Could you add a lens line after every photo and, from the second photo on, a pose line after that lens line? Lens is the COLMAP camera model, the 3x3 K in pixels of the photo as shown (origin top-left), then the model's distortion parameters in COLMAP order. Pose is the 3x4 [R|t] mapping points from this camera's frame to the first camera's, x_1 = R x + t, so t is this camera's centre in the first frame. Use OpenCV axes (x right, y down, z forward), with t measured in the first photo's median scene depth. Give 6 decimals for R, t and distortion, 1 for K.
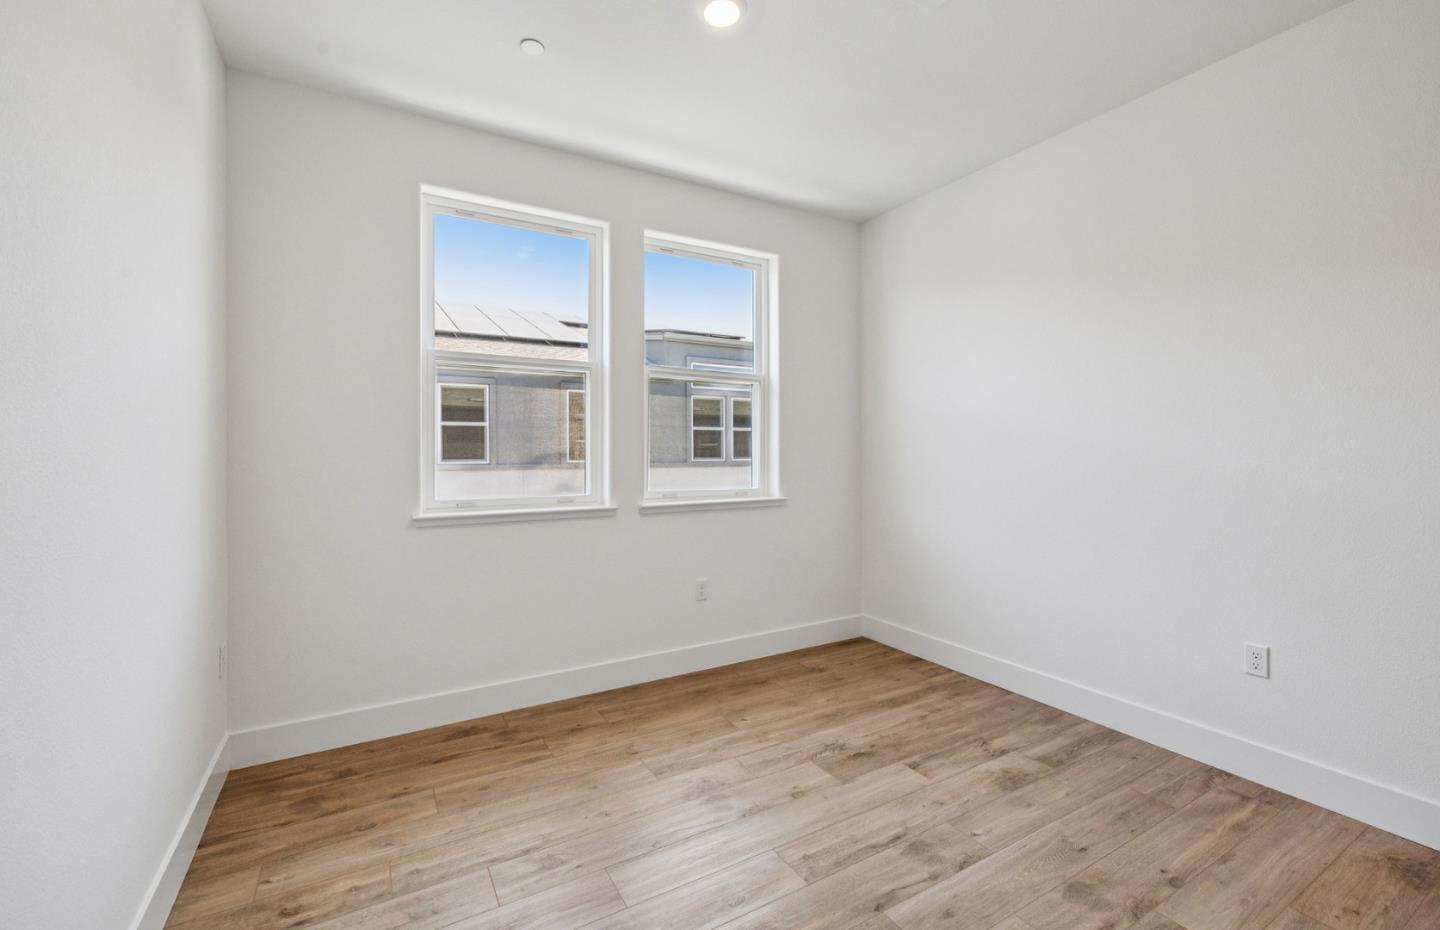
lens RADIAL K [[612.6, 0, 734.5], [0, 612.6, 461.6], [0, 0, 1]] dist [0.001874, 0.000259]
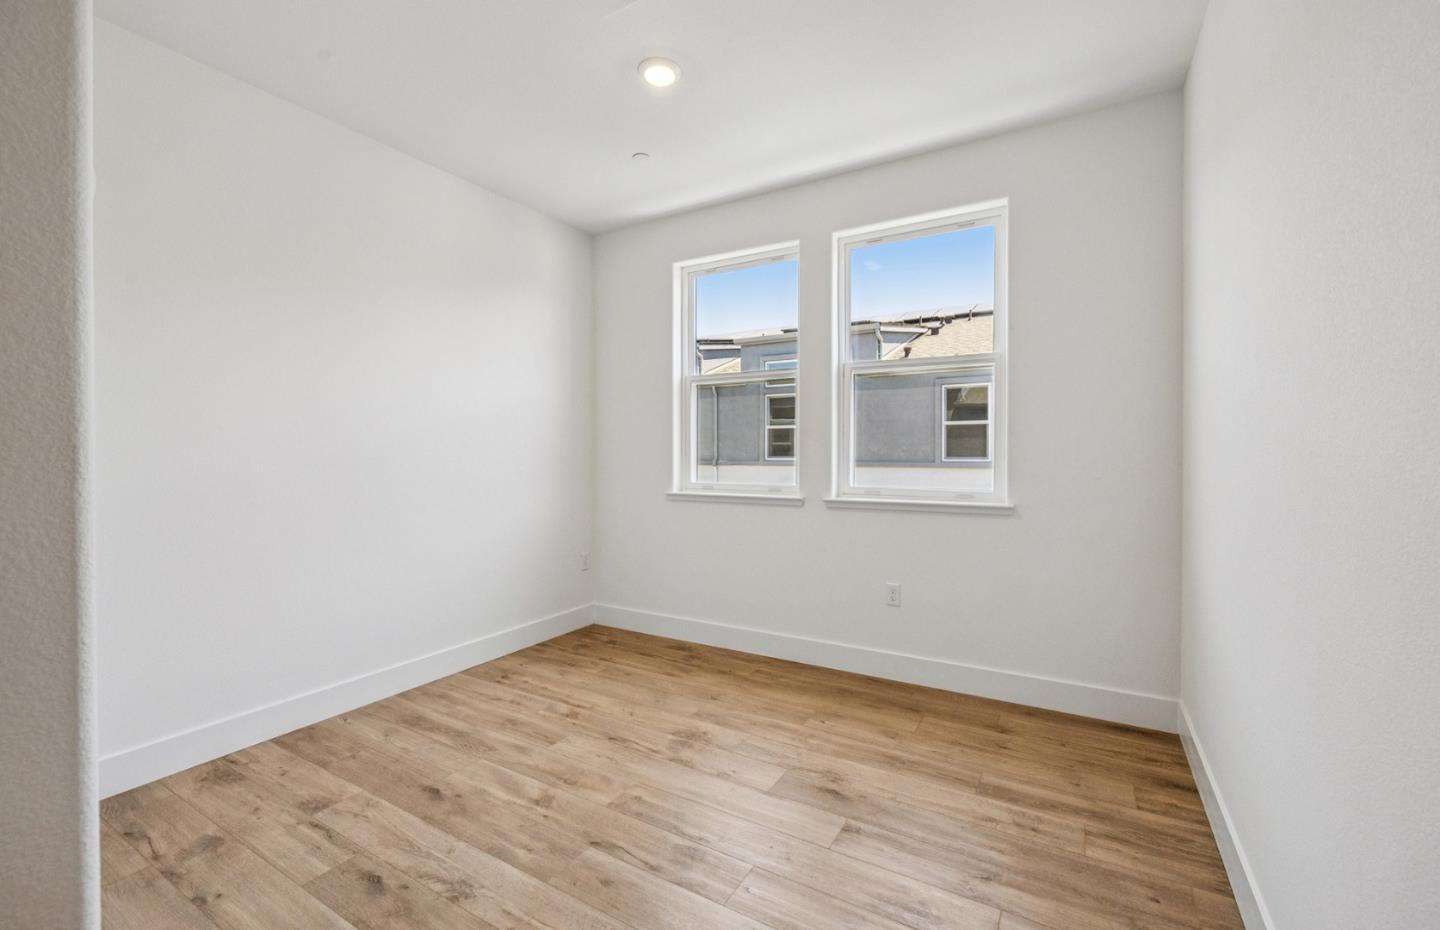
lens RADIAL K [[612.6, 0, 723.9], [0, 612.6, 461.4], [0, 0, 1]] dist [0.001874, 0.000259]
pose [[0.469000, 0.015016, -0.883071, 0.872715], [-0.011782, 0.999873, 0.010745, -0.007051], [0.883120, 0.005364, 0.469117, 0.427302]]
